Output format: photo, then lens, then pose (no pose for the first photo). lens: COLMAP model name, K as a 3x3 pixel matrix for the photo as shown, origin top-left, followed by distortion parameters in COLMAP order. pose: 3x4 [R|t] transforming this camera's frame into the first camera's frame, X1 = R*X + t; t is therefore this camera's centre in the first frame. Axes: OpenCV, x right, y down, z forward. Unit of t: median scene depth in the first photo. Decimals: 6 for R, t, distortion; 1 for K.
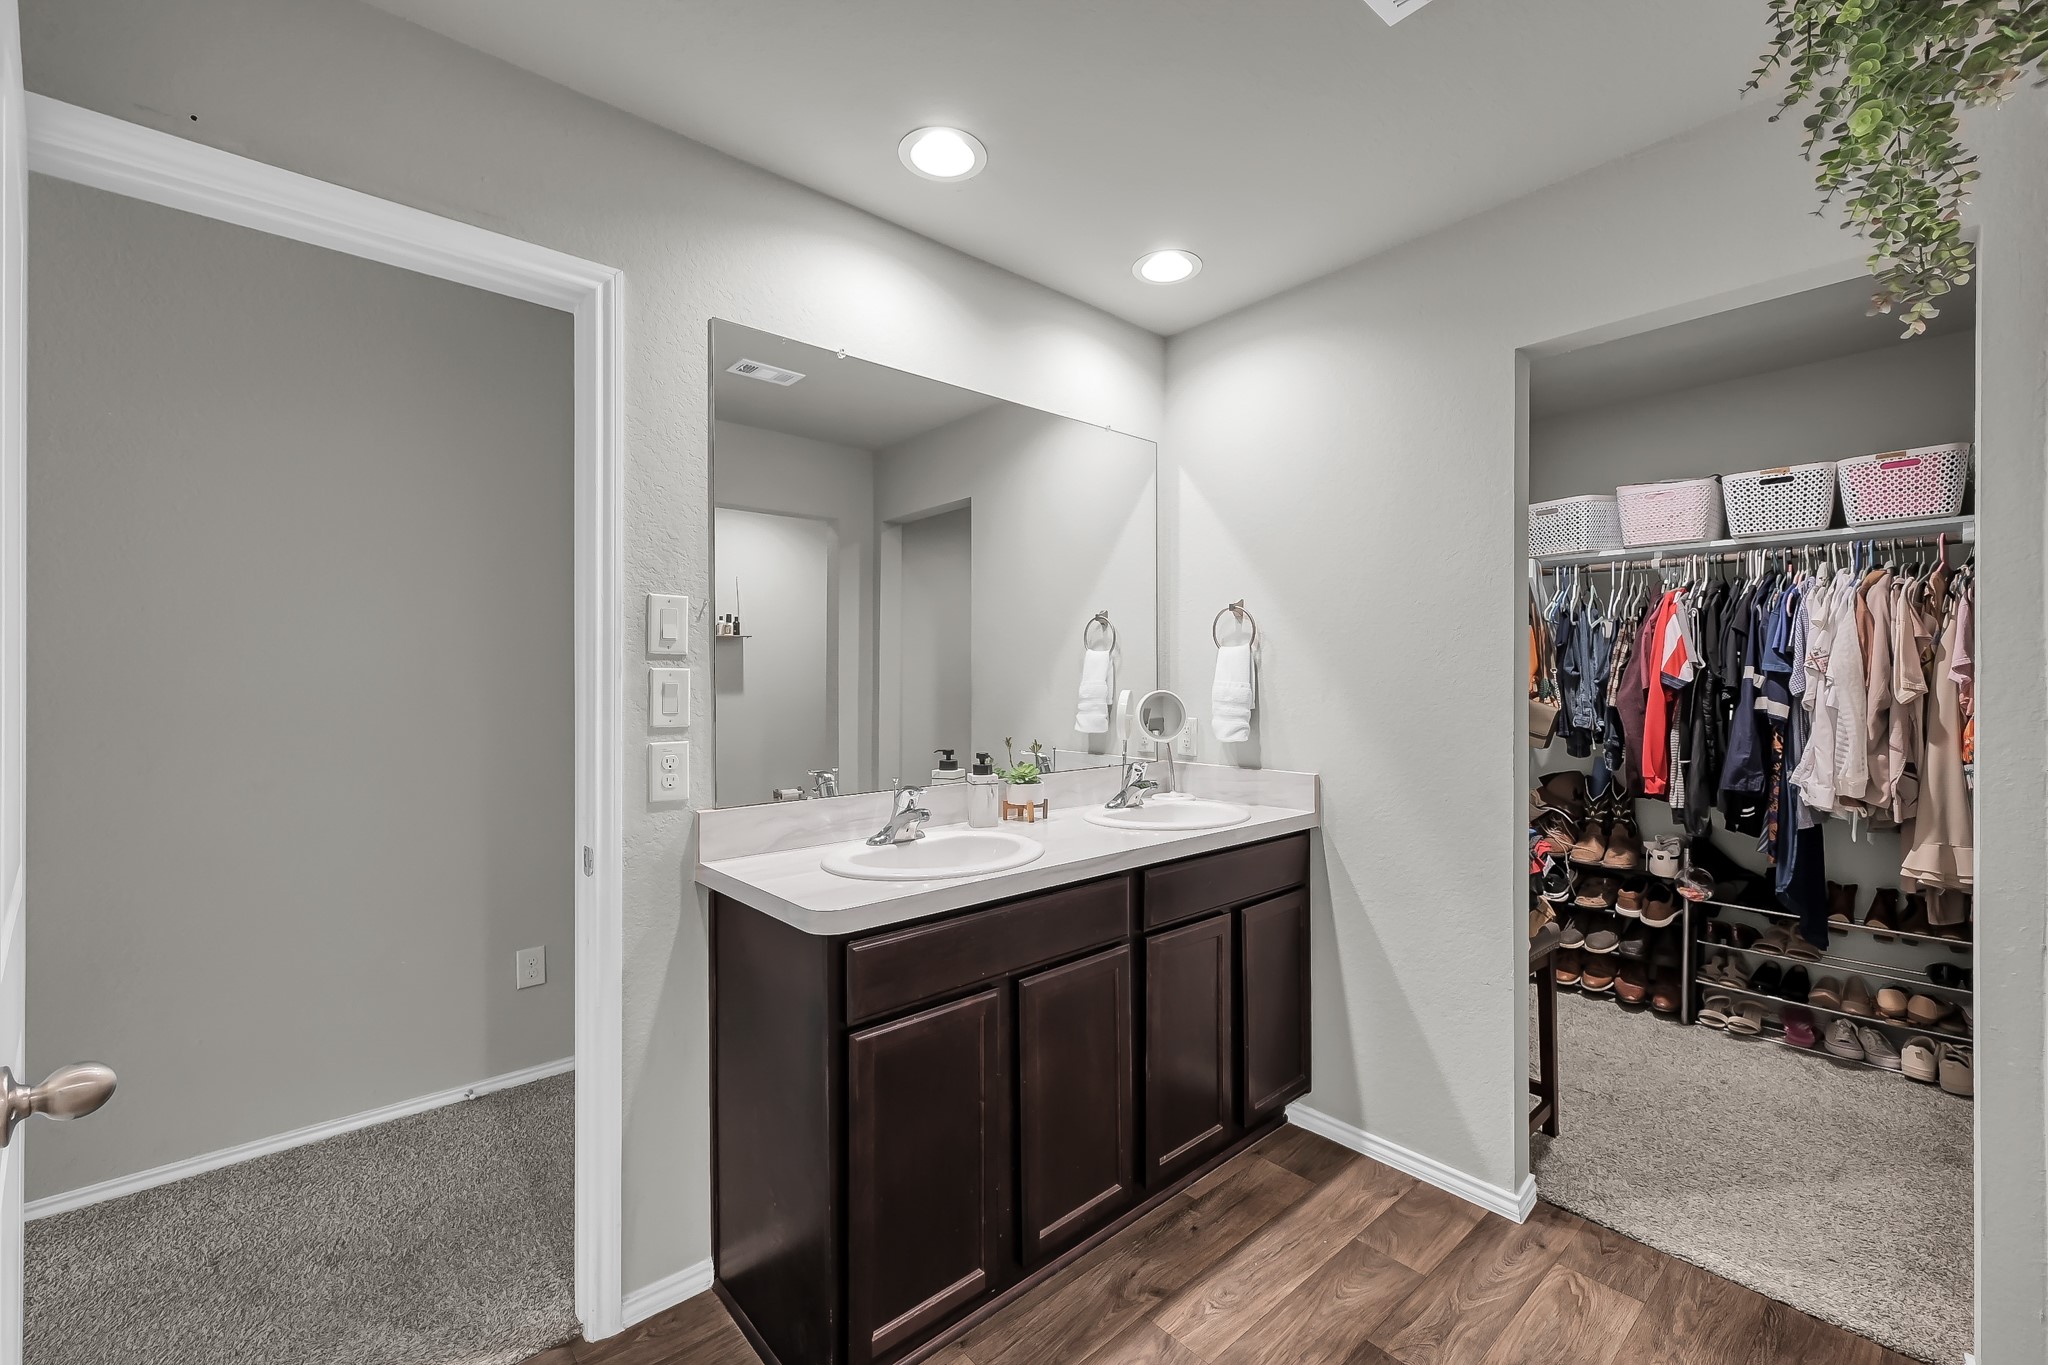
lens RADIAL K [[803.6, 0, 1029.9], [0, 803.6, 686.7], [0, 0, 1]] dist [-0.007943, 0.000957]
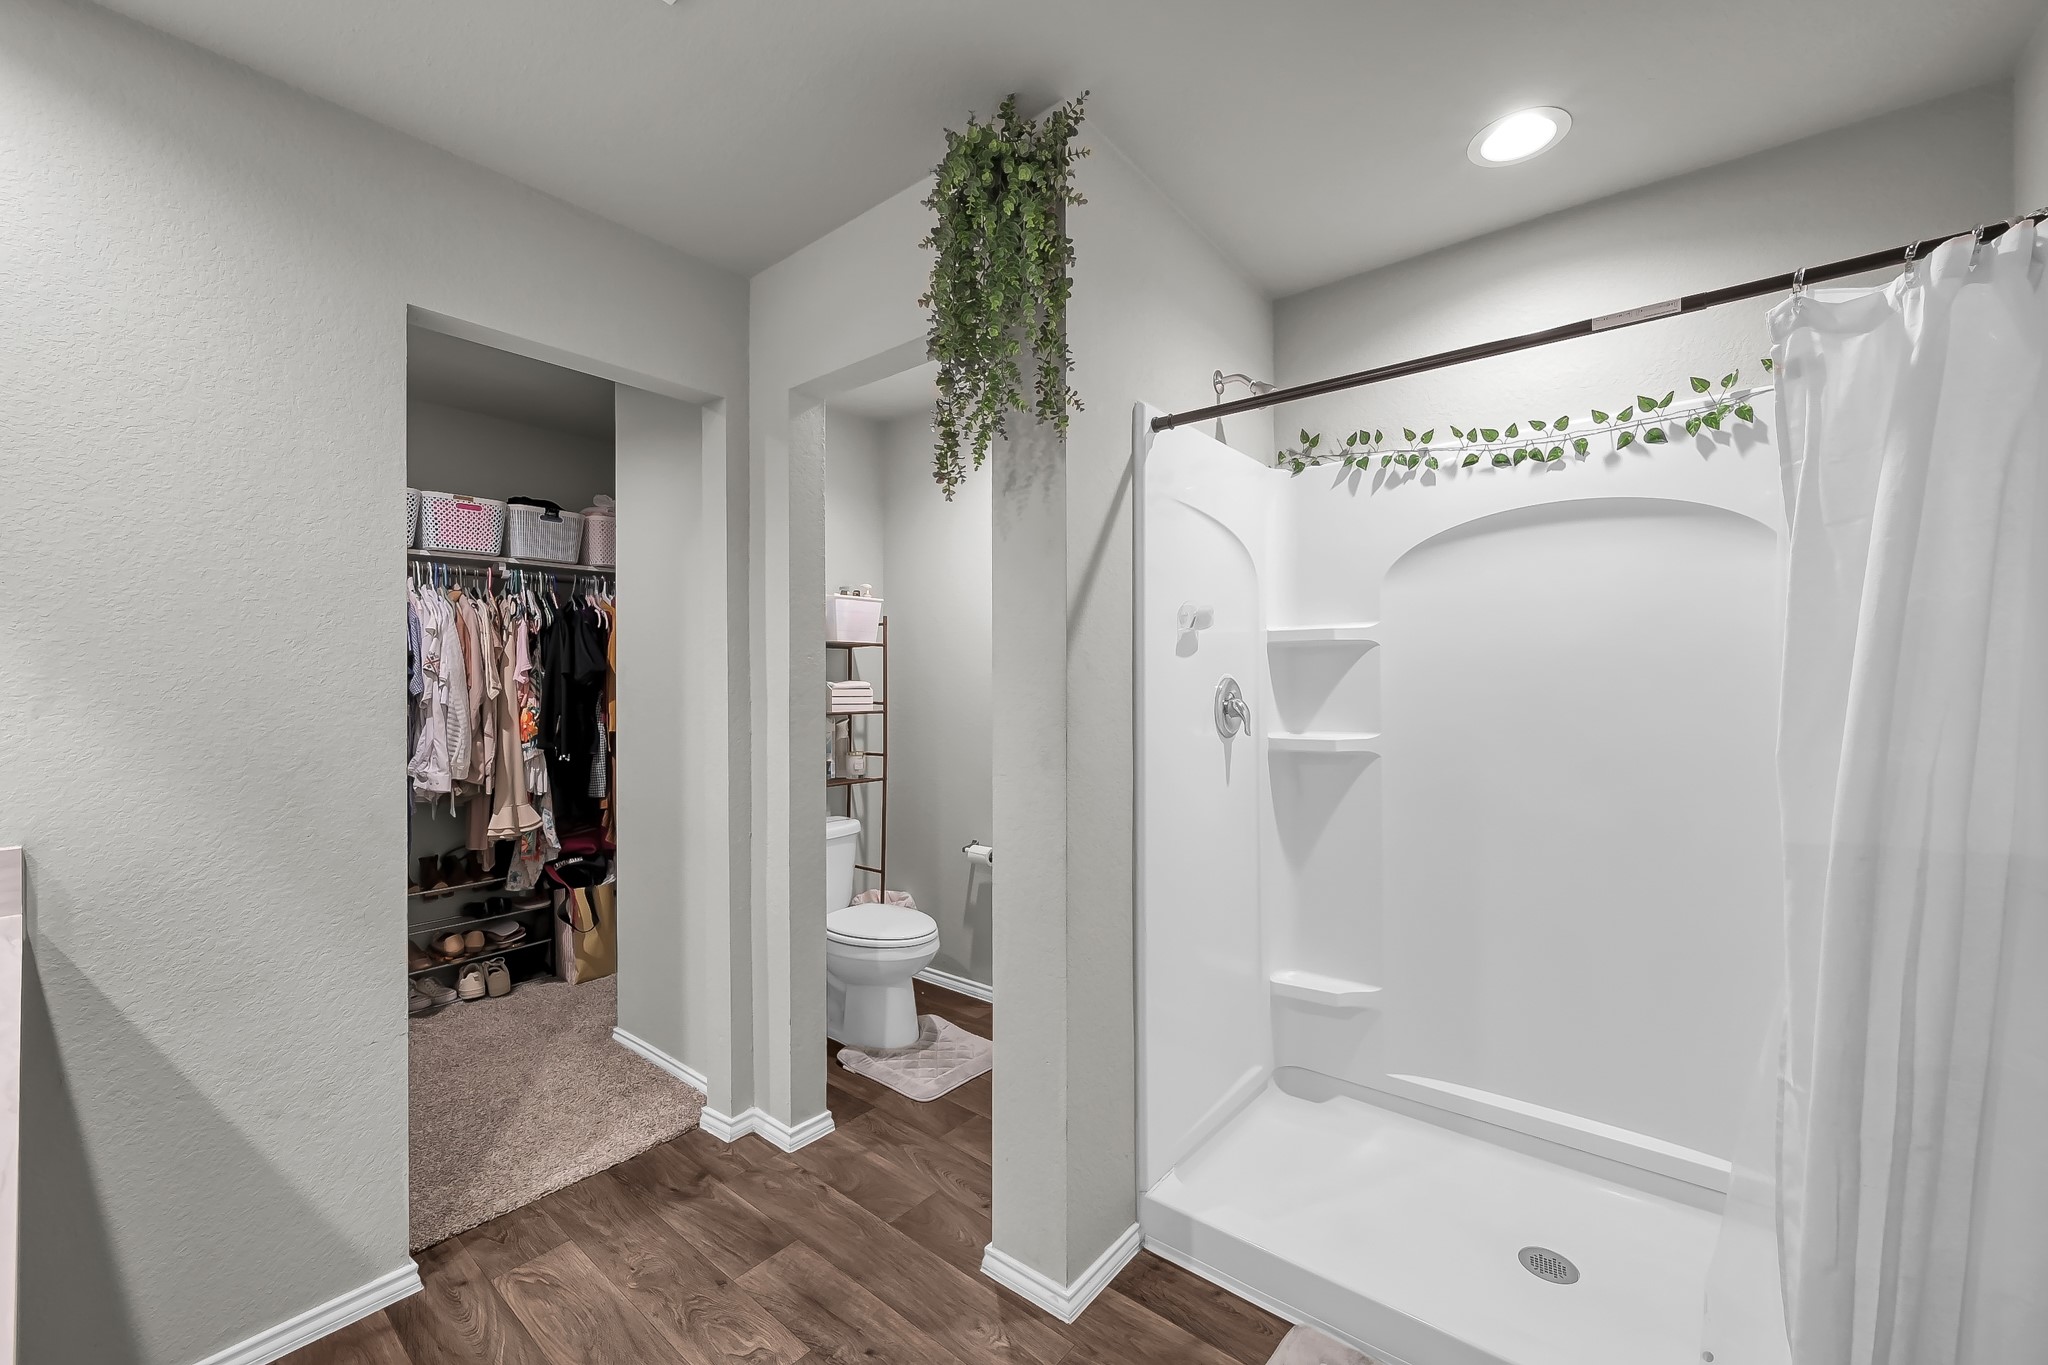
lens RADIAL K [[803.6, 0, 1019.7], [0, 803.6, 681.3], [0, 0, 1]] dist [-0.007943, 0.000957]
pose [[-0.160872, 0.000979, 0.986975, -0.355903], [0.007894, 0.999969, 0.000295, -0.002156], [-0.986944, 0.007839, -0.160875, 0.455097]]
